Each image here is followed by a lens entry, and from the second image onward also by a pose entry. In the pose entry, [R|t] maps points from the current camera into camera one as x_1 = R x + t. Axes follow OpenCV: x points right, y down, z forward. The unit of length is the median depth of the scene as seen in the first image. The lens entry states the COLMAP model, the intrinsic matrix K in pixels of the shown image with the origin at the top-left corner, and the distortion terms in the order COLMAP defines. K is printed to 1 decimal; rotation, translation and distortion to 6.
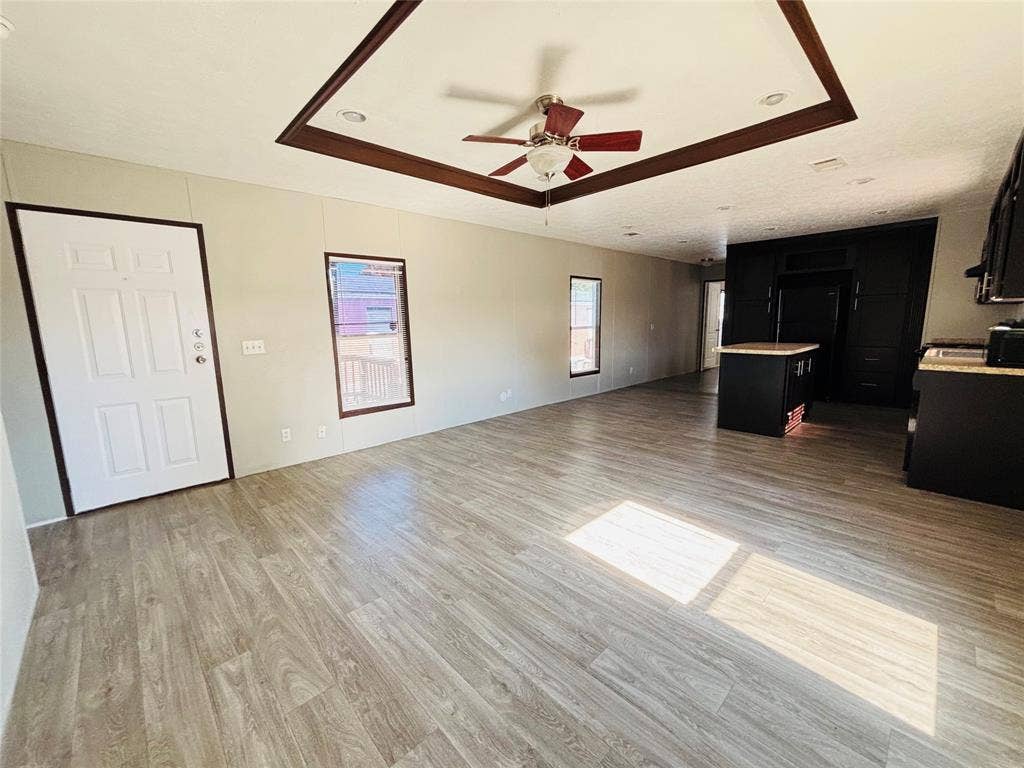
lens RADIAL K [[415.6, 0, 507.5], [0, 415.6, 381.0], [0, 0, 1]] dist [0.007215, 0.000284]
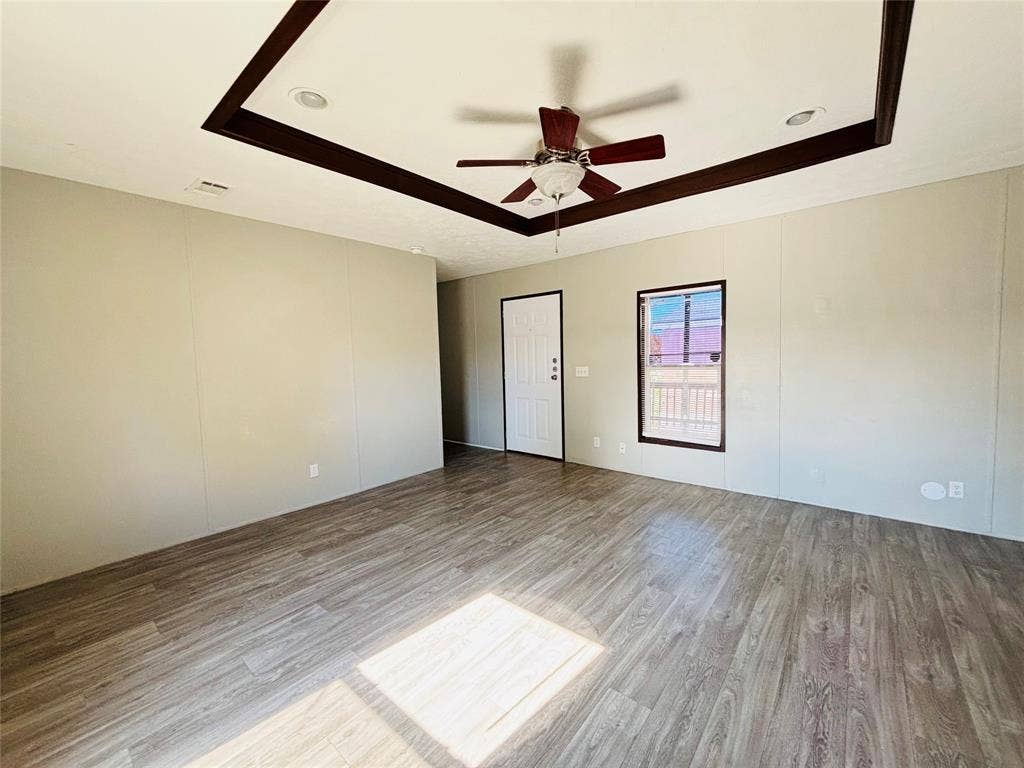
lens RADIAL K [[415.6, 0, 511.6], [0, 415.6, 383.3], [0, 0, 1]] dist [0.007215, 0.000284]
pose [[0.113756, 0.090627, -0.989367, 1.020968], [-0.122658, 0.989493, 0.076536, -0.169761], [0.985908, 0.112647, 0.123677, 0.871832]]
